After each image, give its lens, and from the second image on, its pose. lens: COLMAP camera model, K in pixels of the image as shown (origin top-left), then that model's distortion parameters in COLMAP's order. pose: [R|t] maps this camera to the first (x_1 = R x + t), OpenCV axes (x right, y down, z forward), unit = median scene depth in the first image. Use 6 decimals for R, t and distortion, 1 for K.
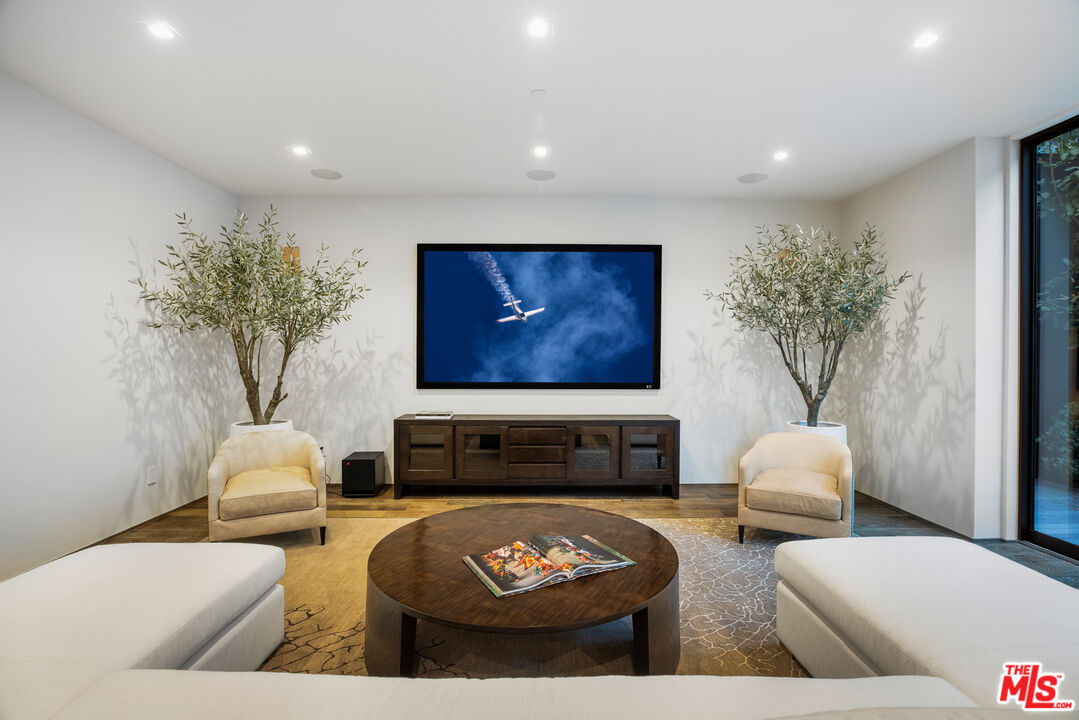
lens RADIAL K [[507.9, 0, 542.7], [0, 507.9, 359.3], [0, 0, 1]] dist [-0.016740, -0.000493]
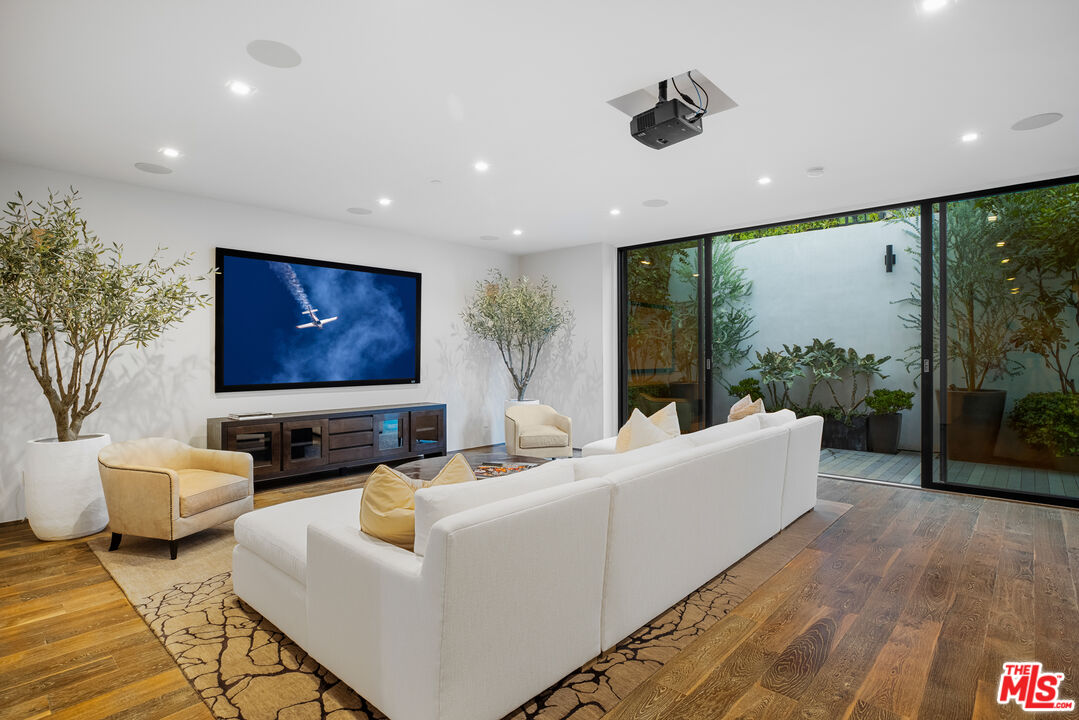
lens RADIAL K [[547.9, 0, 540.0], [0, 547.9, 354.7], [0, 0, 1]] dist [0.003586, 0.000062]
pose [[0.696480, -0.003627, 0.717567, -0.575046], [0.010918, 0.999925, -0.005543, -0.003325], [-0.717493, 0.011695, 0.696467, -0.206044]]
